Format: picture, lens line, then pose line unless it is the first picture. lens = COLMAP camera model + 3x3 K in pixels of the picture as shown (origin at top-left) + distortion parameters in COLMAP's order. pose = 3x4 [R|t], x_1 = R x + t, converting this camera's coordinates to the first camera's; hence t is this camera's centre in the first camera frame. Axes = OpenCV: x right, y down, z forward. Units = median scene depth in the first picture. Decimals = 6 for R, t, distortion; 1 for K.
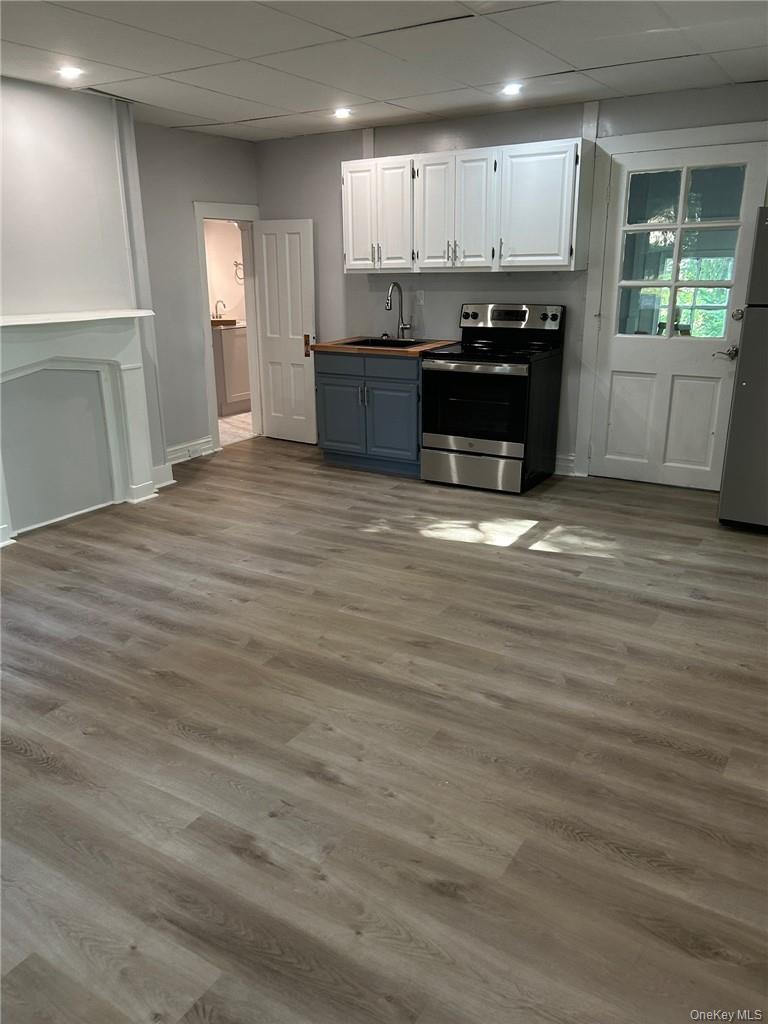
lens RADIAL K [[797.9, 0, 365.2], [0, 797.9, 490.7], [0, 0, 1]] dist [0.090503, -0.098615]
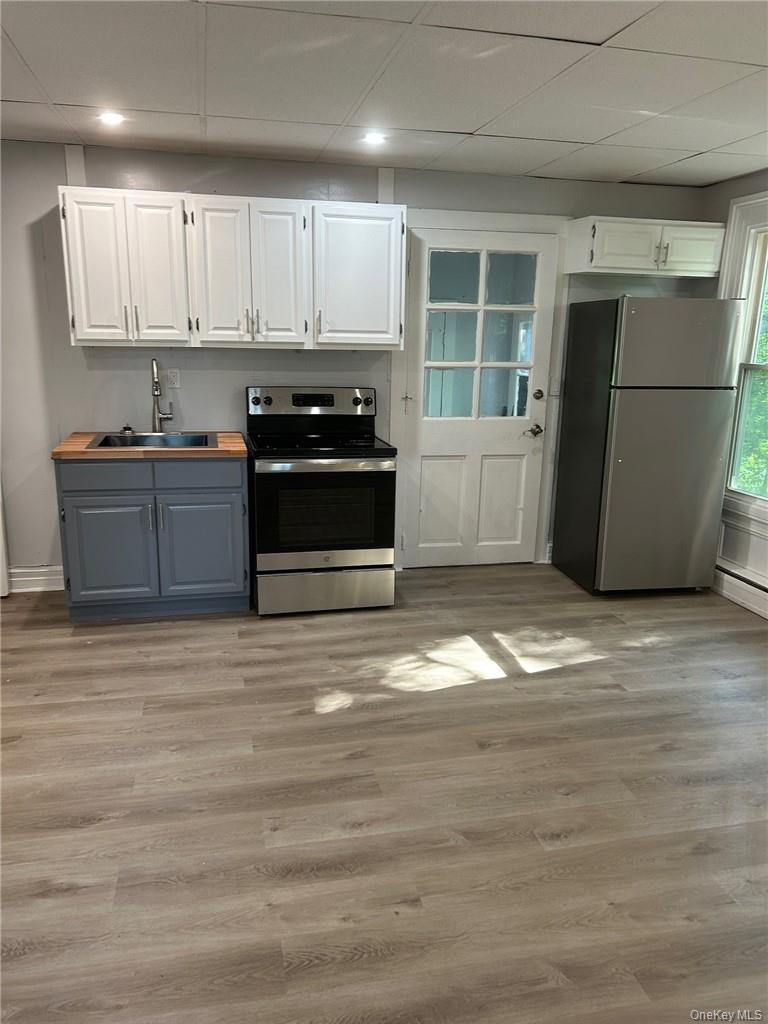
lens RADIAL K [[774.2, 0, 384.0], [0, 774.2, 512.0], [0, 0, 1]] dist [0.058749, -0.078384]
pose [[0.694016, -0.139136, 0.706387, -0.443934], [0.169944, 0.985082, 0.027063, -0.138411], [-0.699614, 0.101264, 0.707309, 0.476610]]
